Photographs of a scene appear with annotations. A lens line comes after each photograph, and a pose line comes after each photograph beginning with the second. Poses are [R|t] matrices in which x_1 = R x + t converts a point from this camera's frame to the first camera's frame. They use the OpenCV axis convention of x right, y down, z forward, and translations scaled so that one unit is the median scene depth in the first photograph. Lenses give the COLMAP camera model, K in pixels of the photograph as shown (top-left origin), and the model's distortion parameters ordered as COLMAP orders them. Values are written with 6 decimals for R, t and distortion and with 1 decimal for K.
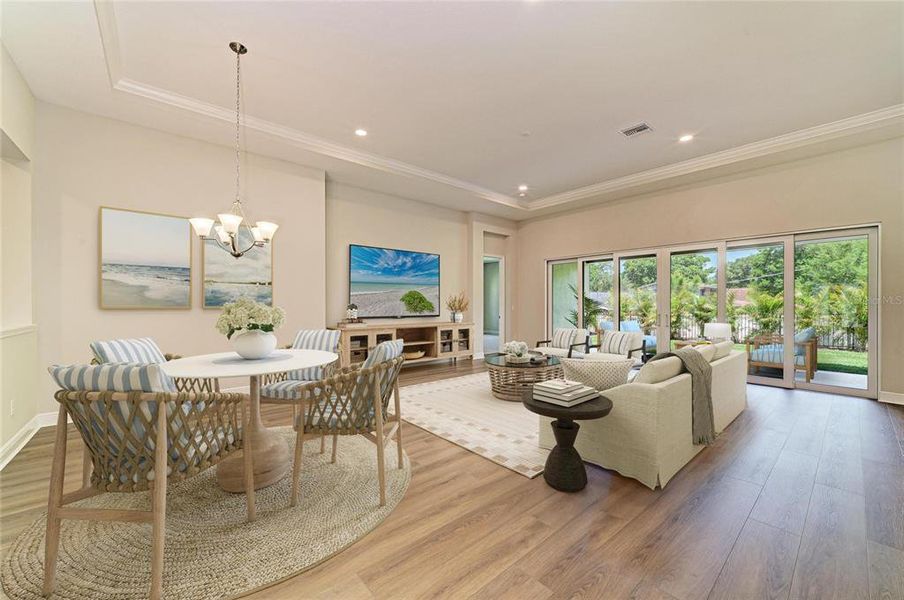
lens RADIAL K [[353.6, 0, 457.5], [0, 353.6, 300.6], [0, 0, 1]] dist [0.000537, 0.000303]
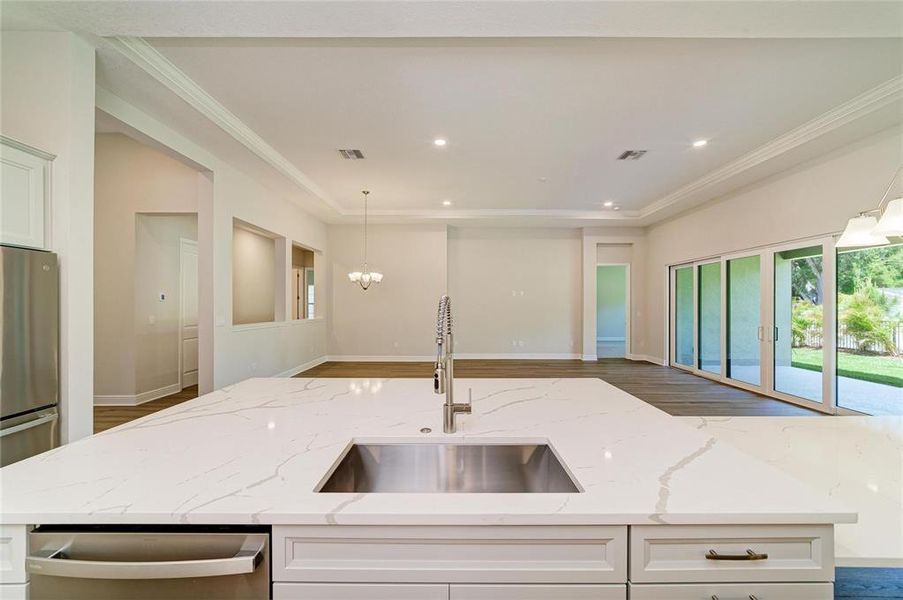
lens RADIAL K [[348.1, 0, 453.8], [0, 348.1, 301.7], [0, 0, 1]] dist [-0.012181, 0.000402]
pose [[0.744075, -0.001353, -0.668095, 0.422844], [0.001086, 0.999999, -0.000816, -0.015824], [0.668096, -0.000118, 0.744075, -0.077902]]
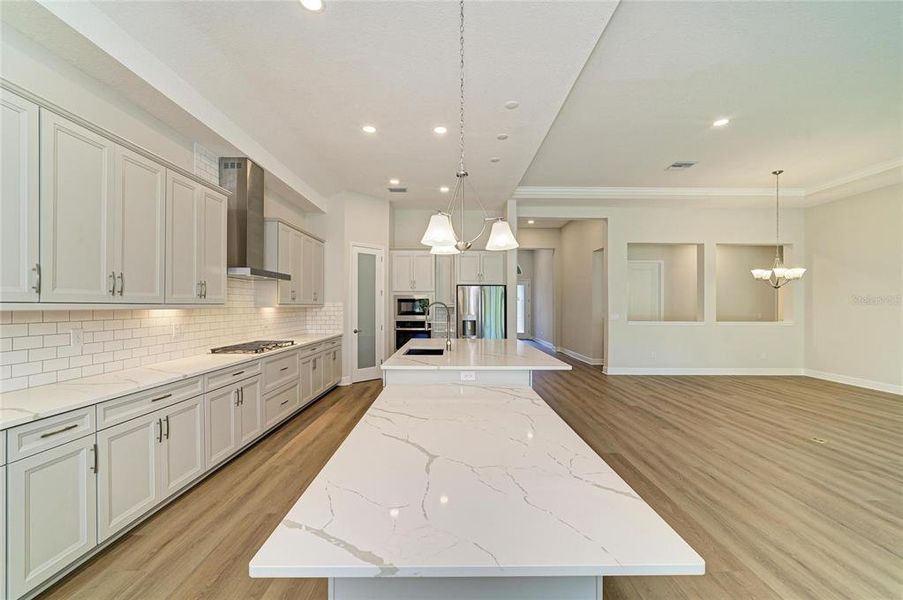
lens RADIAL K [[356.7, 0, 452.8], [0, 356.7, 304.1], [0, 0, 1]] dist [-0.018732, 0.007813]
pose [[-0.660766, -0.000875, -0.750591, 0.644747], [0.004257, 0.999979, -0.004913, -0.013721], [0.750580, -0.006442, -0.660748, 0.333163]]
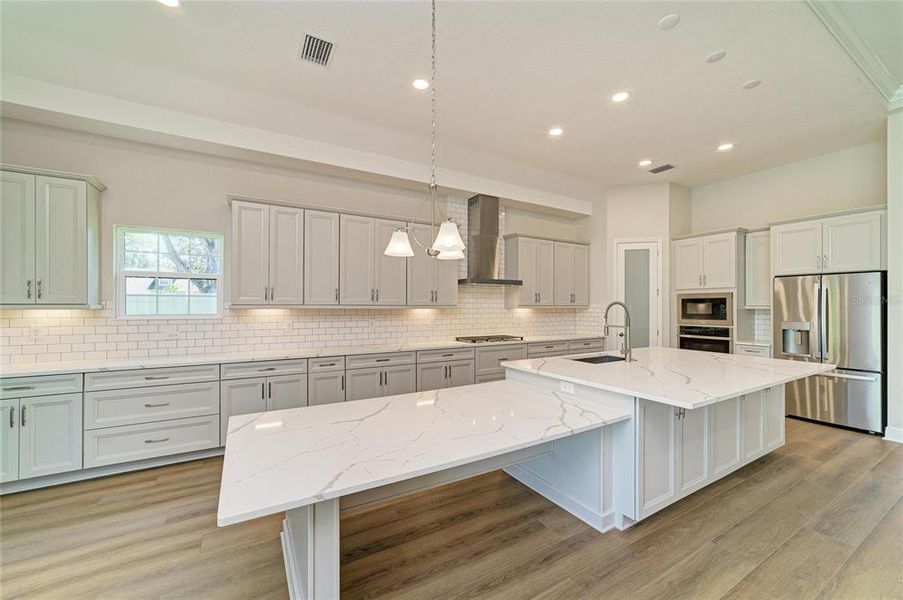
lens RADIAL K [[357.7, 0, 454.1], [0, 357.7, 306.3], [0, 0, 1]] dist [-0.012832, 0.000698]
pose [[-0.980560, 0.000981, 0.196215, 0.418137], [-0.000170, 0.999983, -0.005849, -0.012496], [-0.196217, -0.005768, -0.980544, 0.425455]]
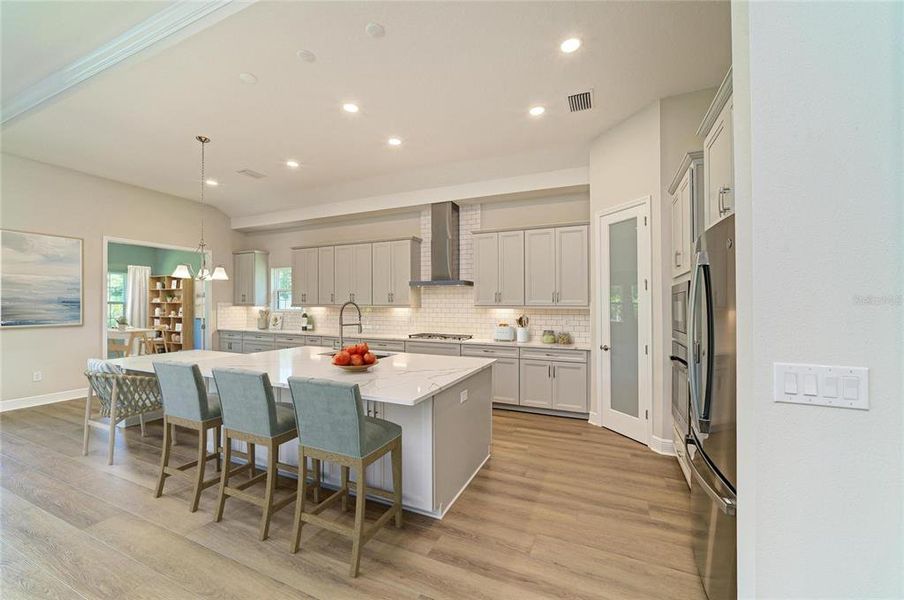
lens RADIAL K [[357.1, 0, 453.3], [0, 357.1, 304.1], [0, 0, 1]] dist [-0.018732, 0.007813]
pose [[-0.409763, 0.003141, 0.912186, -0.081942], [-0.009954, 0.999919, -0.007915, -0.014590], [-0.912137, -0.012323, -0.409699, 0.085926]]
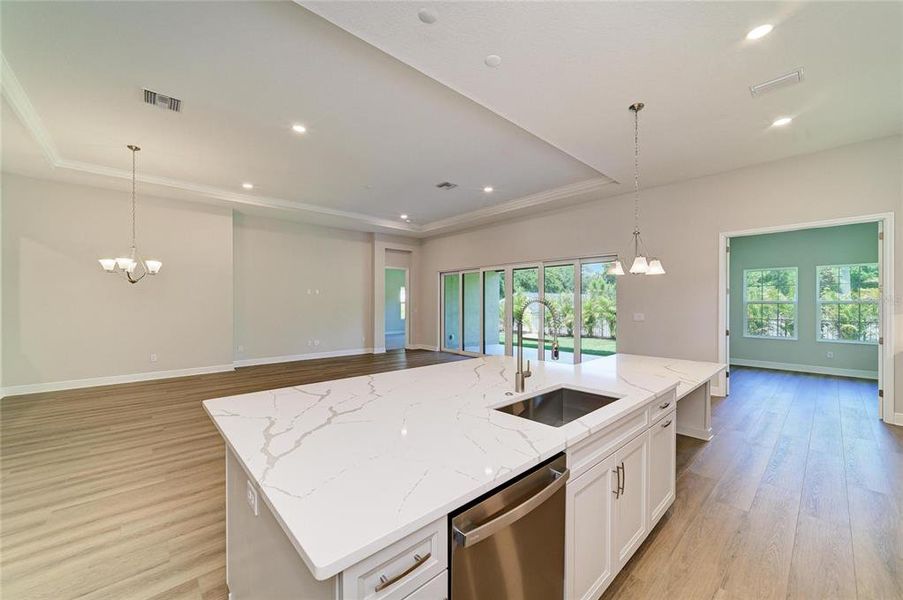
lens RADIAL K [[348.1, 0, 453.8], [0, 348.1, 301.7], [0, 0, 1]] dist [-0.012181, 0.000402]
pose [[0.999906, 0.000293, 0.013677, 0.269990], [-0.000348, 0.999992, 0.003986, -0.016416], [-0.013675, -0.003991, 0.999899, -0.187633]]
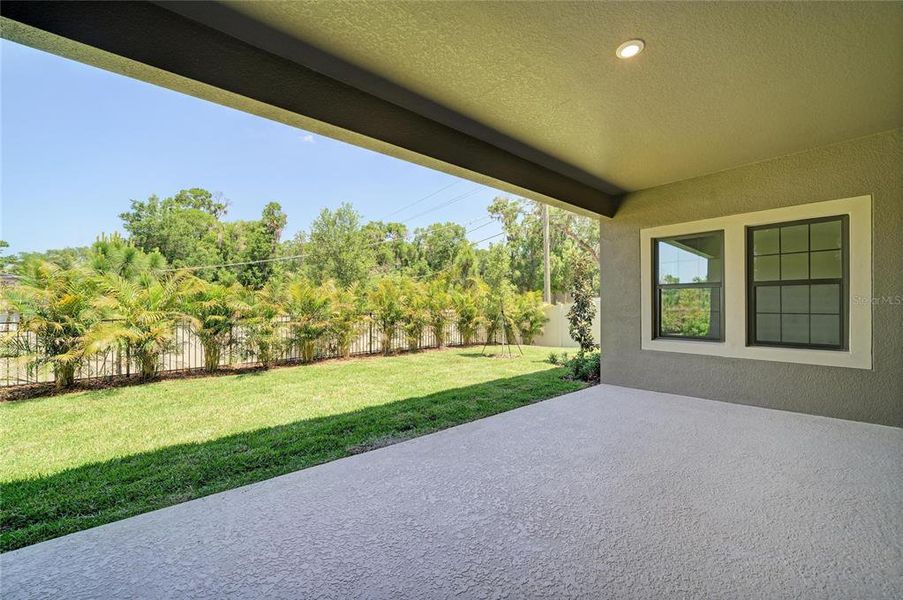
lens RADIAL K [[357.7, 0, 454.1], [0, 357.7, 306.3], [0, 0, 1]] dist [-0.012832, 0.000698]
pose [[0.023640, -0.000179, 0.999721, 0.292321], [-0.006361, 0.999980, 0.000329, 0.023238], [-0.999700, -0.006367, 0.023638, 1.022939]]
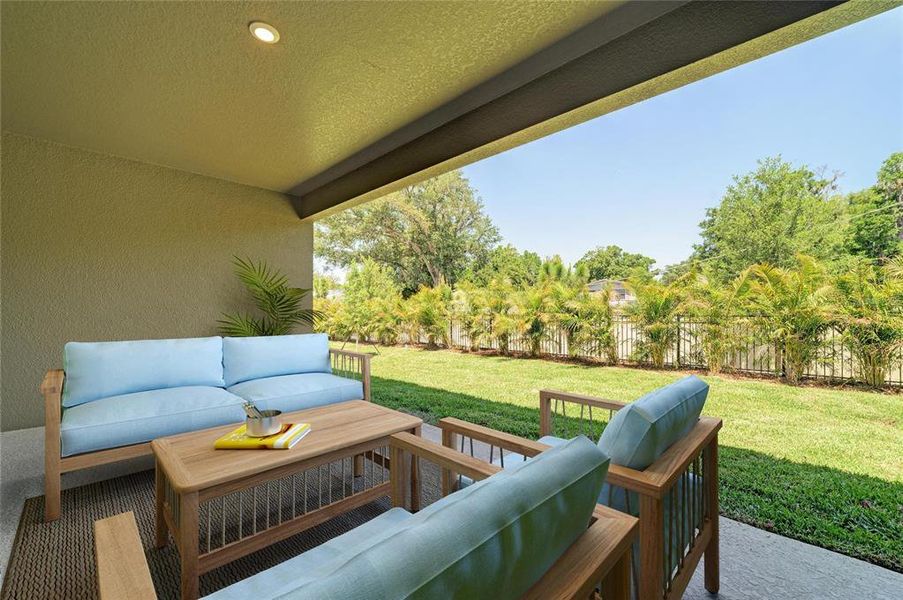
lens RADIAL K [[357.7, 0, 454.1], [0, 357.7, 306.3], [0, 0, 1]] dist [-0.012832, 0.000698]
pose [[0.995930, -0.006041, 0.089933, 0.689863], [0.005544, 0.999968, 0.005774, 0.020524], [-0.089965, -0.005252, 0.995931, 0.618691]]
